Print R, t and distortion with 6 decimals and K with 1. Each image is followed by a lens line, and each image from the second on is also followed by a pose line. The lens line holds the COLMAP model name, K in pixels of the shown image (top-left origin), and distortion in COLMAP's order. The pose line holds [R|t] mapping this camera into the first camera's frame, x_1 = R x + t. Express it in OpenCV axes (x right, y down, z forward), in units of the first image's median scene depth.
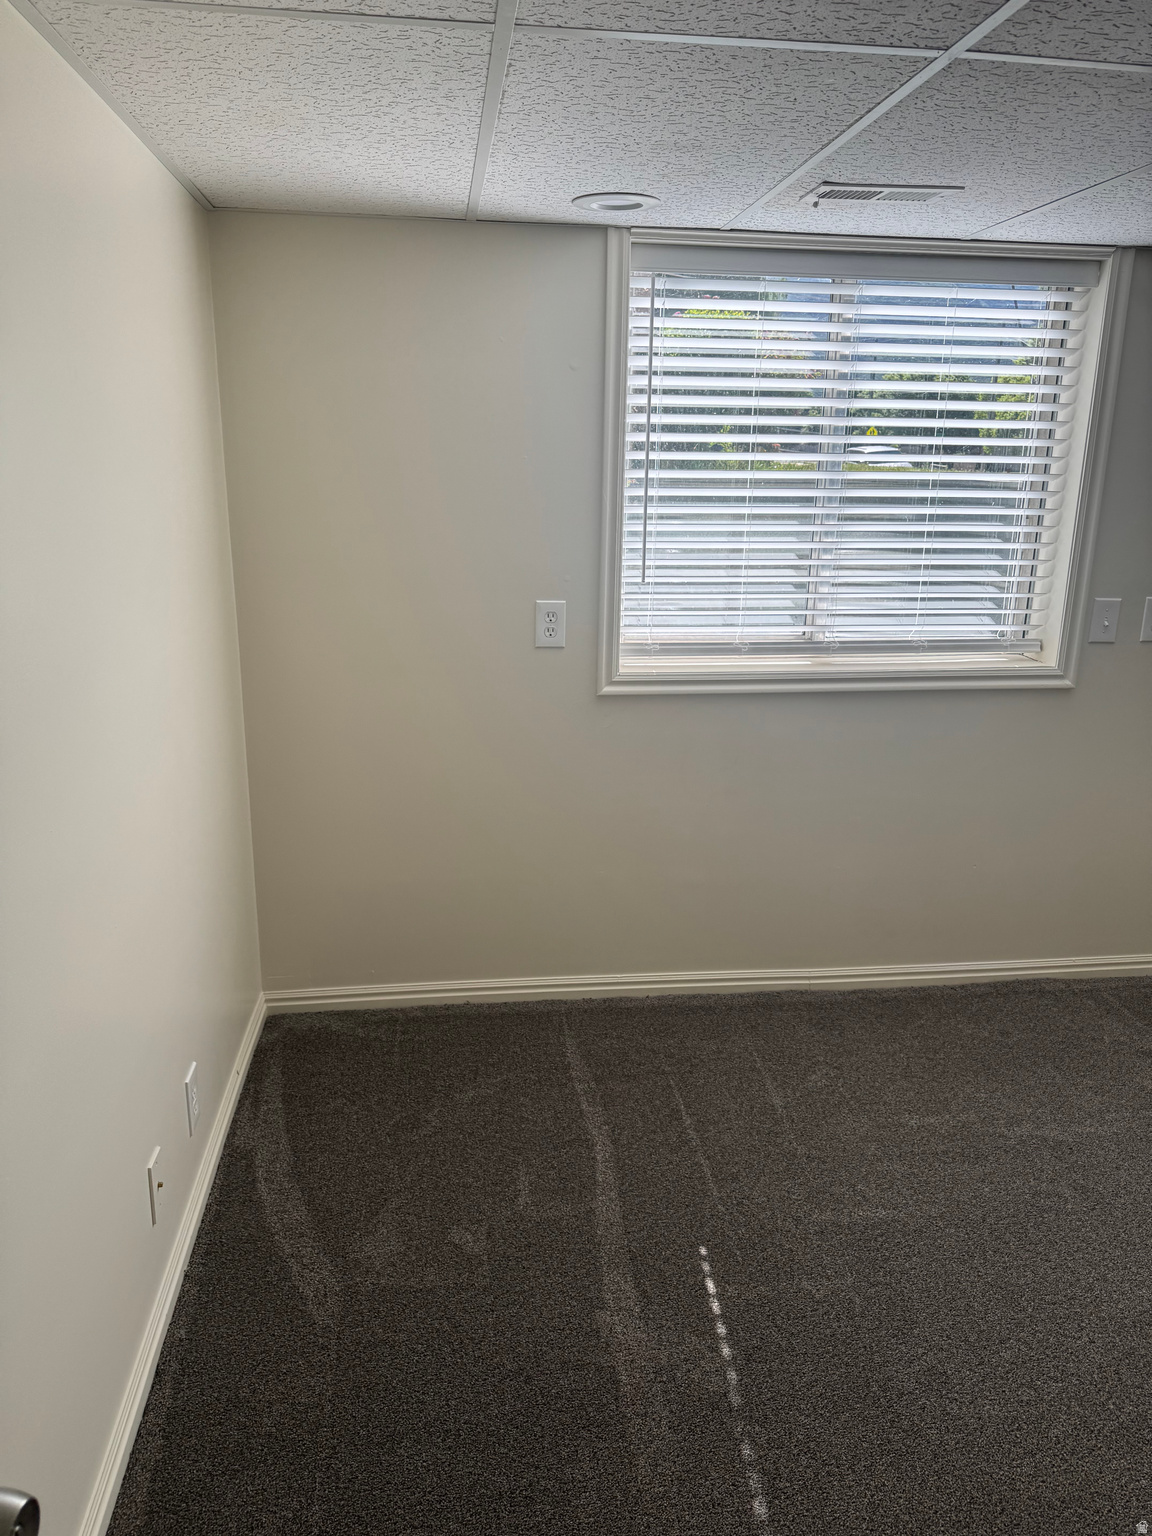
lens RADIAL K [[1086.1, 0, 574.3], [0, 1086.1, 766.0], [0, 0, 1]] dist [0.054757, -0.066238]
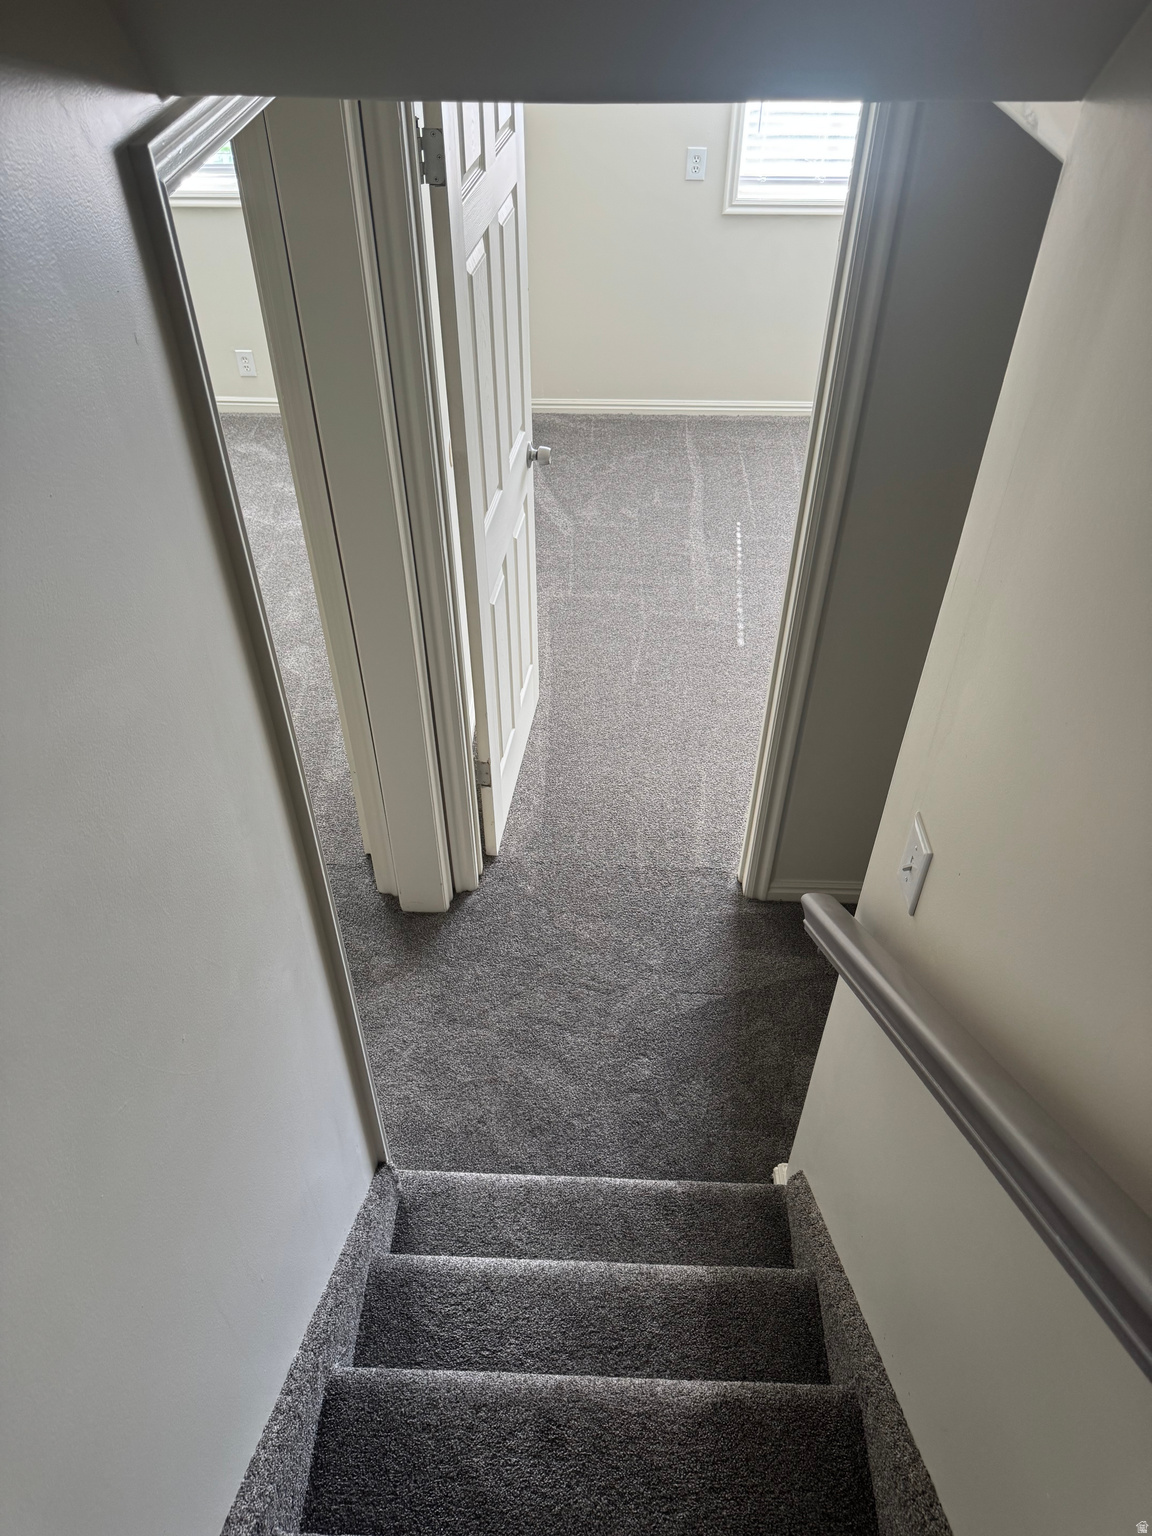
lens RADIAL K [[1086.1, 0, 566.0], [0, 1086.1, 774.7], [0, 0, 1]] dist [0.054757, -0.066238]
pose [[0.988728, 0.087703, -0.121348, 0.072696], [-0.023085, 0.890086, 0.455208, -0.070432], [0.147933, -0.447275, 0.882078, -0.973838]]
